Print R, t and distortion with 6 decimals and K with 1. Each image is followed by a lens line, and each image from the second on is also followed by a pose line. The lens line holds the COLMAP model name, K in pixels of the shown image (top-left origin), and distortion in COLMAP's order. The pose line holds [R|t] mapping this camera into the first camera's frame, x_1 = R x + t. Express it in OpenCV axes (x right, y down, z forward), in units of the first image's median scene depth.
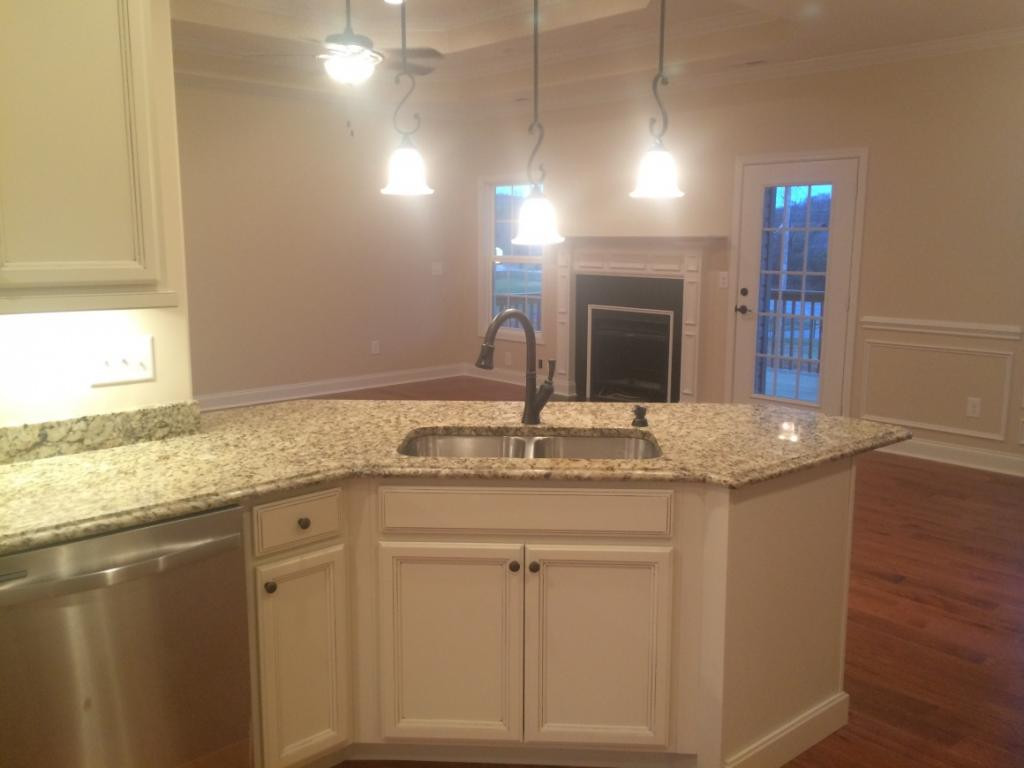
lens RADIAL K [[850.0, 0, 510.1], [0, 850.0, 385.6], [0, 0, 1]] dist [0.029619, 0.002062]
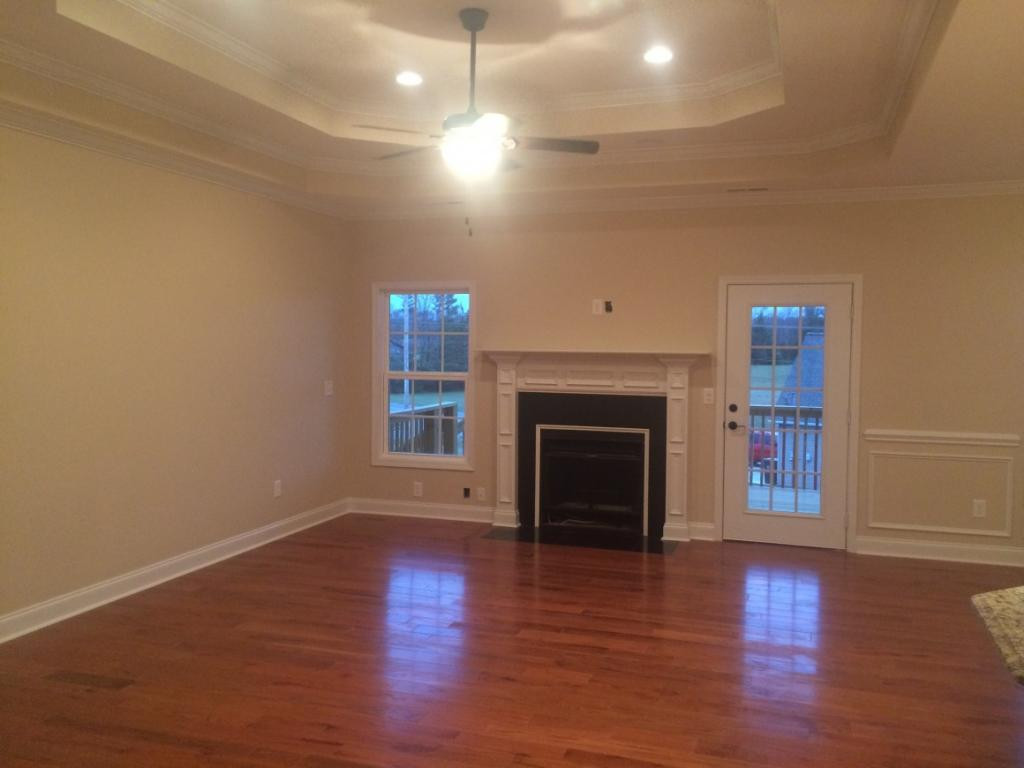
lens RADIAL K [[850.0, 0, 512.5], [0, 850.0, 383.0], [0, 0, 1]] dist [0.029619, 0.002062]
pose [[0.882921, -0.018634, 0.469152, -0.388520], [0.075638, 0.991806, -0.102955, -0.050910], [-0.463390, 0.126387, 0.877095, 0.217312]]
